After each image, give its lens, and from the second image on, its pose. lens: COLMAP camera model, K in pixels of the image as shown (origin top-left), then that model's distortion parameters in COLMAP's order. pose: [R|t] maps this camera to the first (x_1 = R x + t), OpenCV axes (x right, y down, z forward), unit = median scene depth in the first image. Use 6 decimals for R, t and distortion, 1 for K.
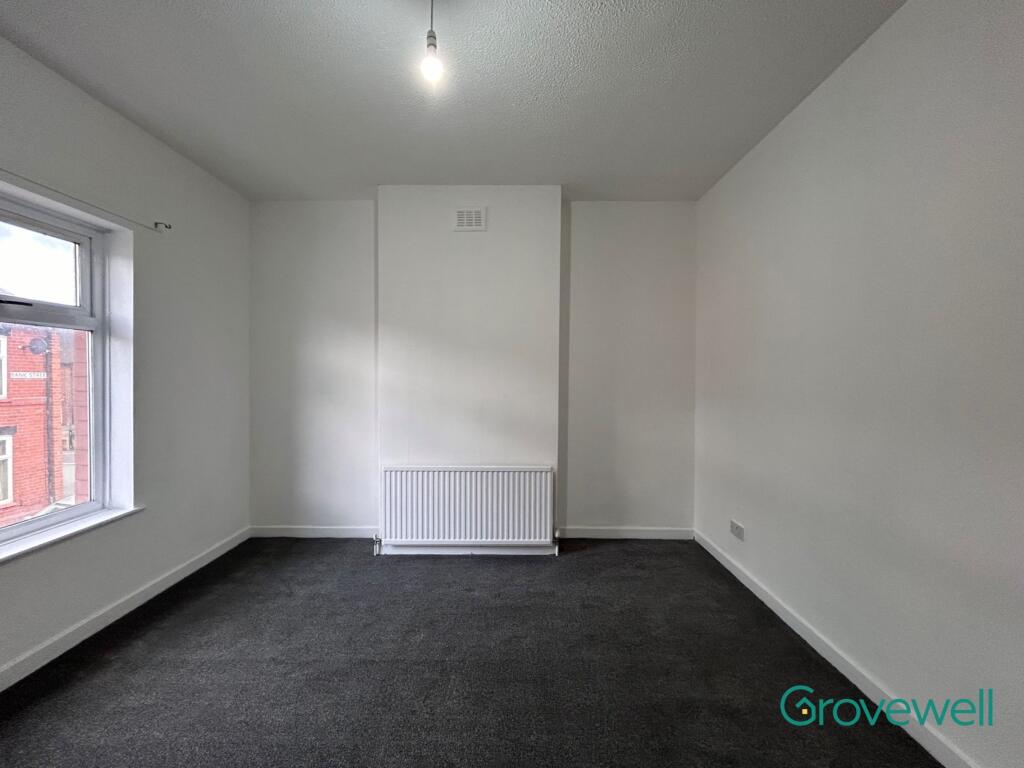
lens RADIAL K [[416.3, 0, 511.5], [0, 416.3, 383.5], [0, 0, 1]] dist [-0.002277, 0.001259]
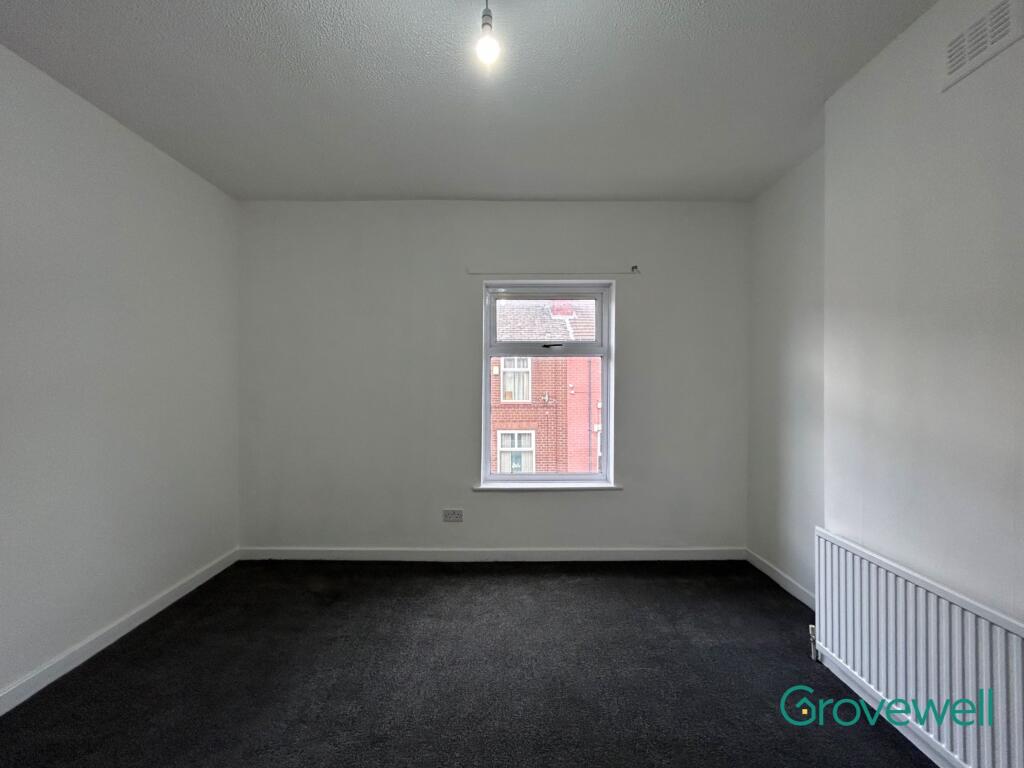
lens RADIAL K [[416.3, 0, 508.7], [0, 416.3, 384.1], [0, 0, 1]] dist [-0.002277, 0.001259]
pose [[0.001442, 0.001096, -0.999998, 0.422536], [-0.019573, 0.999808, 0.001068, -0.022145], [0.999807, 0.019572, 0.001463, 0.631585]]
